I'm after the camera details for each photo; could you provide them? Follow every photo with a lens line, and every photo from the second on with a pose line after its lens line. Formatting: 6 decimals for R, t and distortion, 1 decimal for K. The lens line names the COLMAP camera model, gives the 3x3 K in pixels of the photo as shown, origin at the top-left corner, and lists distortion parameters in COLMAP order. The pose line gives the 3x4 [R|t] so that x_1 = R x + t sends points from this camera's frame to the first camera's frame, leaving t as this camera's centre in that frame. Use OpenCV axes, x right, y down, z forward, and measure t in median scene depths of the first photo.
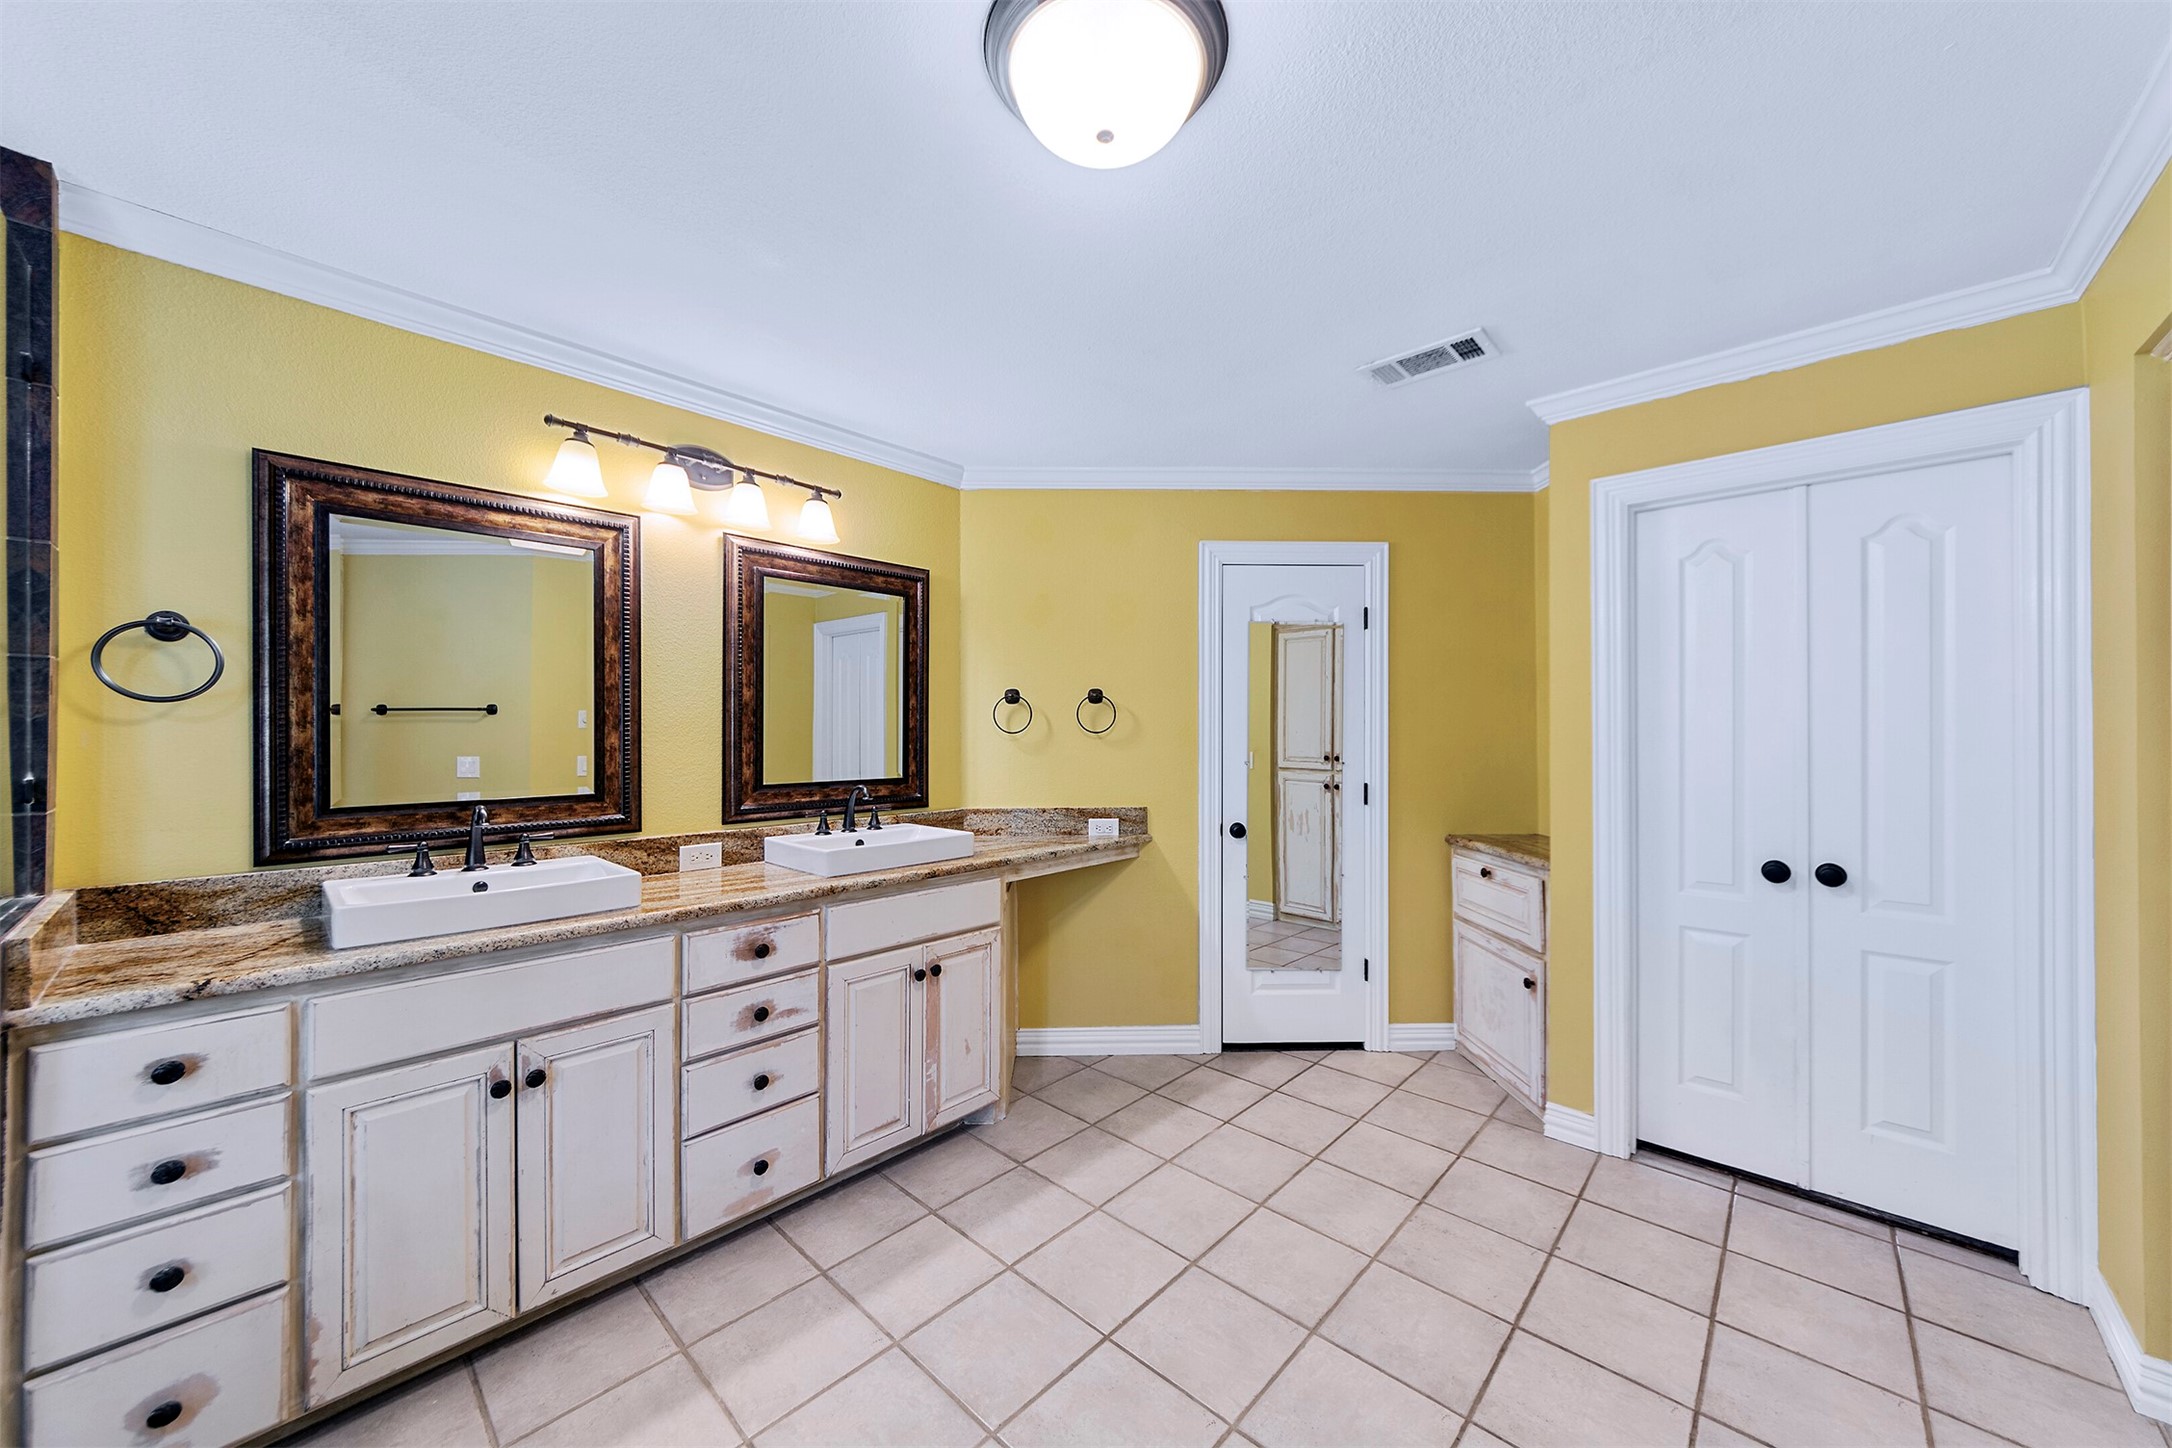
lens RADIAL K [[774.1, 0, 1083.7], [0, 774.1, 730.6], [0, 0, 1]] dist [-0.001374, -0.000060]
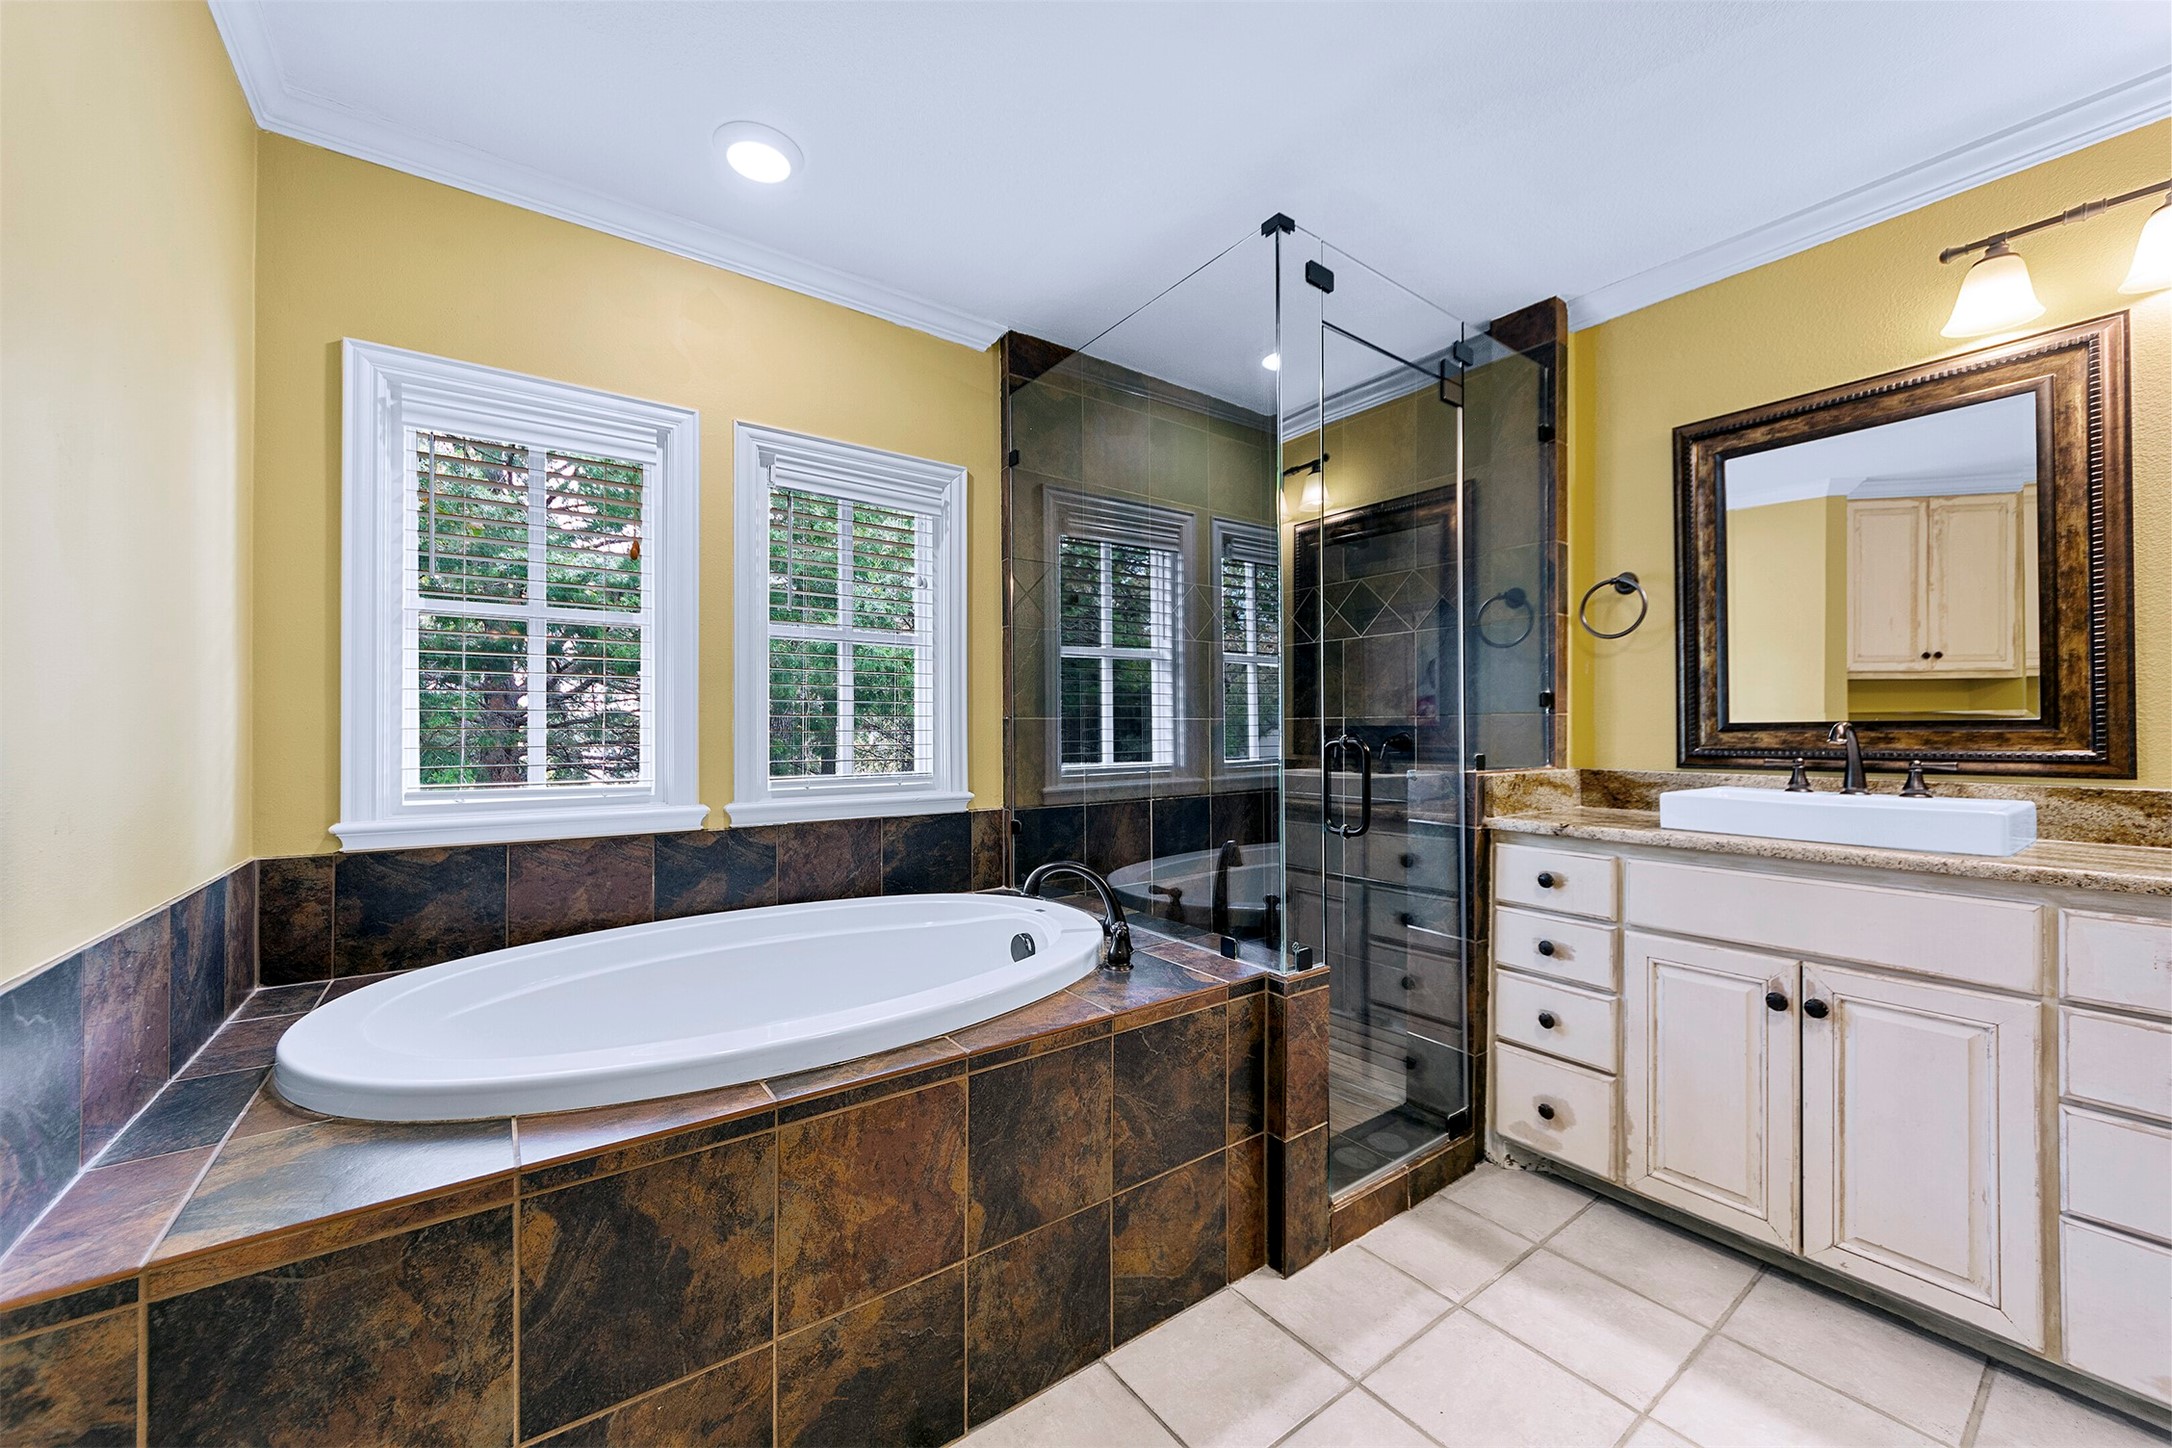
lens RADIAL K [[827.5, 0, 1113.8], [0, 827.5, 726.1], [0, 0, 1]] dist [-0.000591, -0.000126]
pose [[-0.167401, -0.008132, -0.985855, 0.369116], [0.003117, 0.999957, -0.008778, 0.116904], [0.985884, -0.004542, -0.167368, 0.331238]]
